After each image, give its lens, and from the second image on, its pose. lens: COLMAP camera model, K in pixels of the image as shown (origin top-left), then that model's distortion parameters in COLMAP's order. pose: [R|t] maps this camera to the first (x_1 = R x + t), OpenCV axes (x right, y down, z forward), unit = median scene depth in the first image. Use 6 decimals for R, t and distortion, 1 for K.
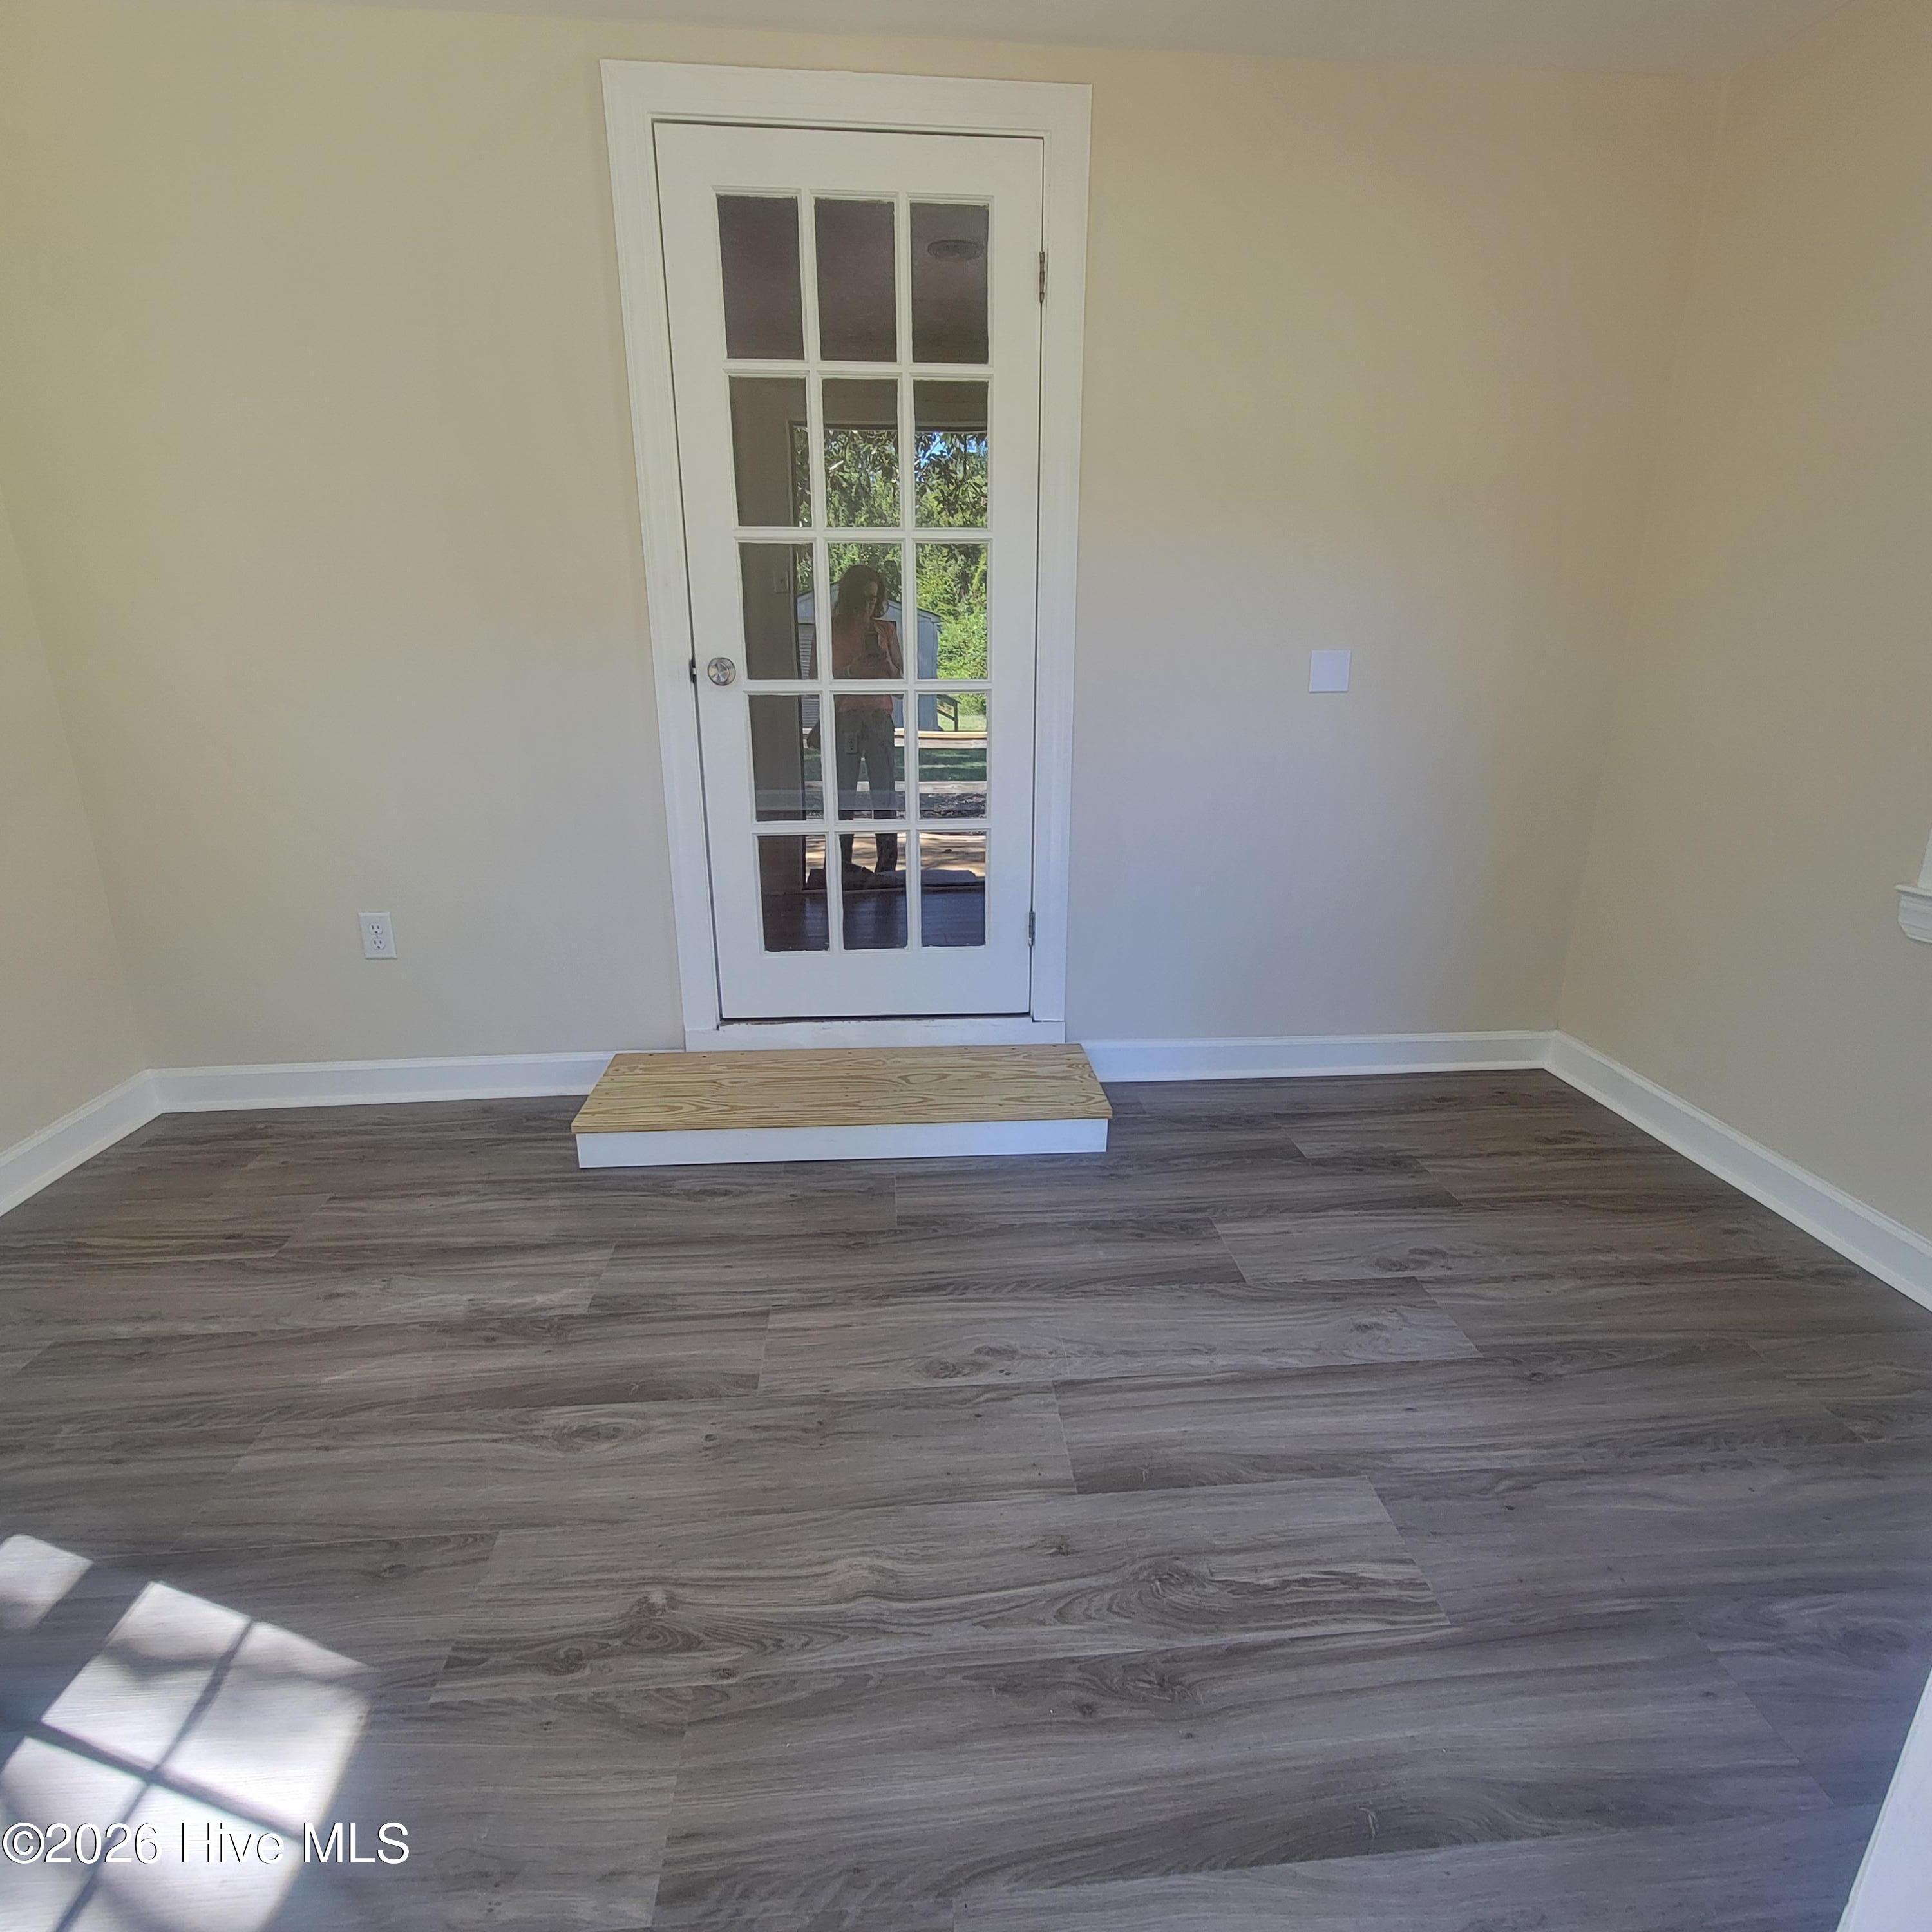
lens RADIAL K [[1045.4, 0, 973.0], [0, 1045.4, 969.7], [0, 0, 1]] dist [0.004166, -0.000460]
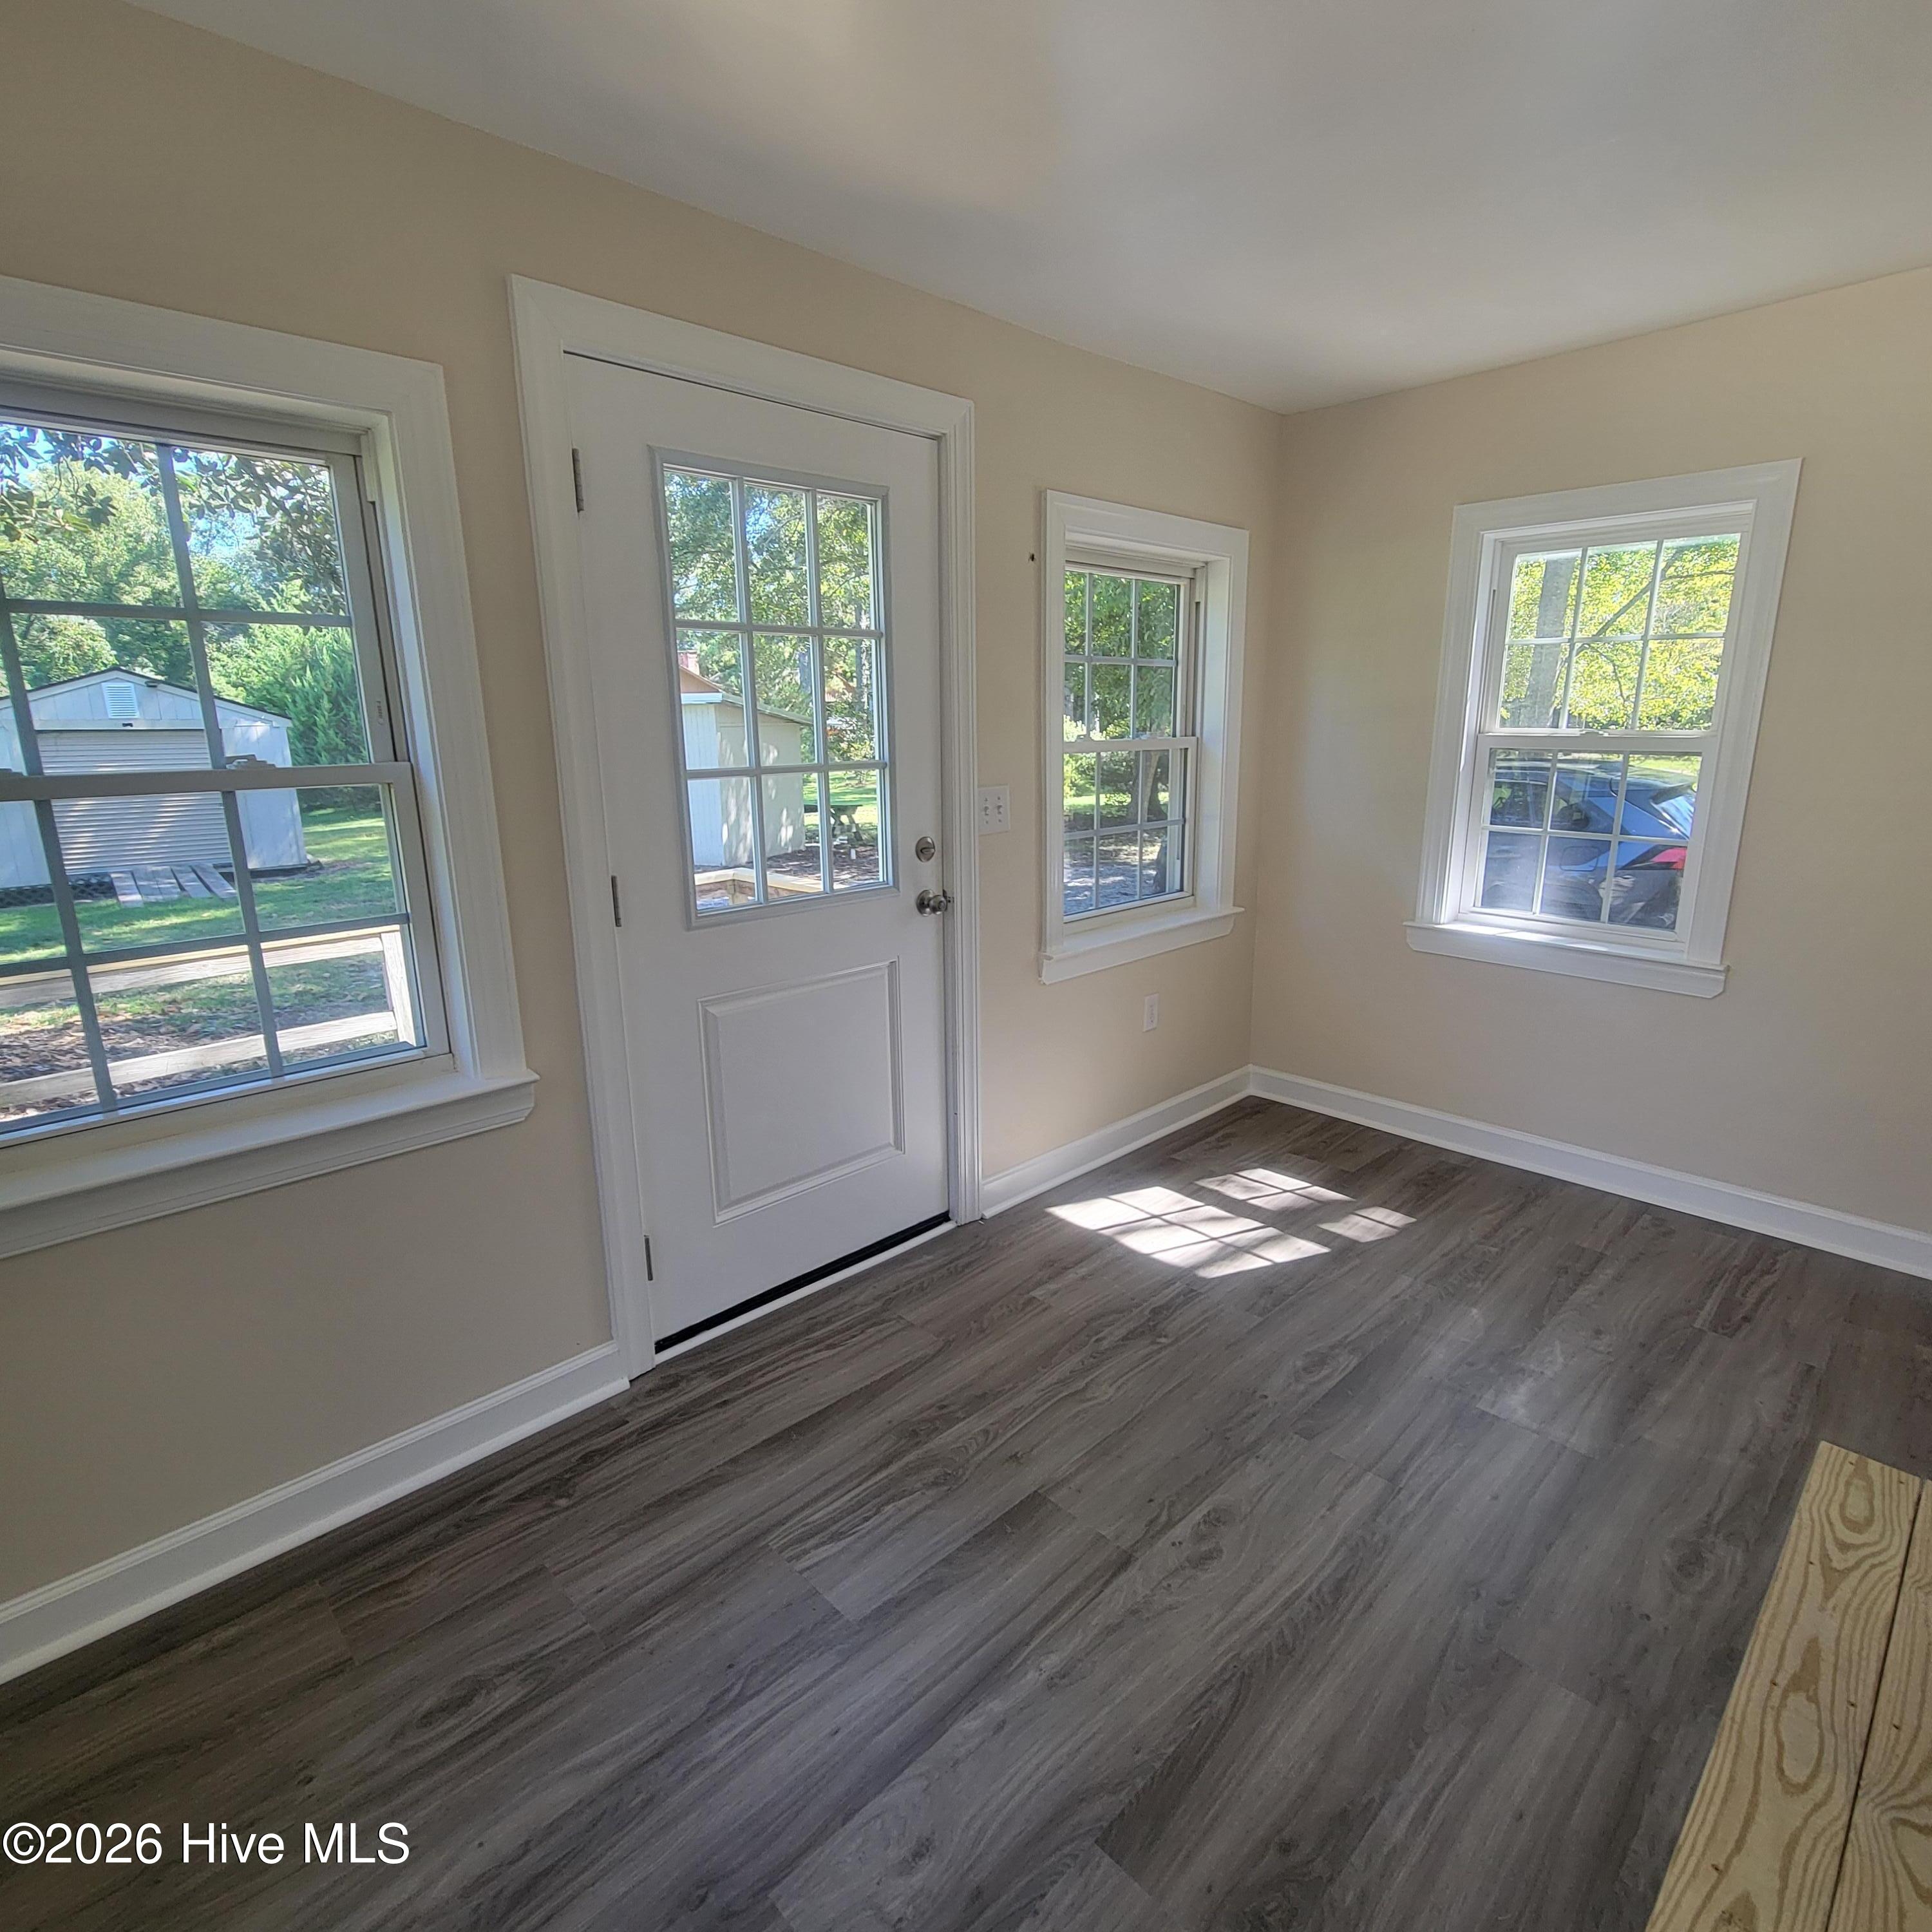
lens RADIAL K [[1045.4, 0, 973.0], [0, 1045.4, 969.7], [0, 0, 1]] dist [0.004166, -0.000460]
pose [[-0.773129, 0.153825, -0.615312, 0.754483], [-0.183135, 0.874680, 0.448772, -0.554764], [0.607234, 0.459644, -0.648070, 1.313697]]
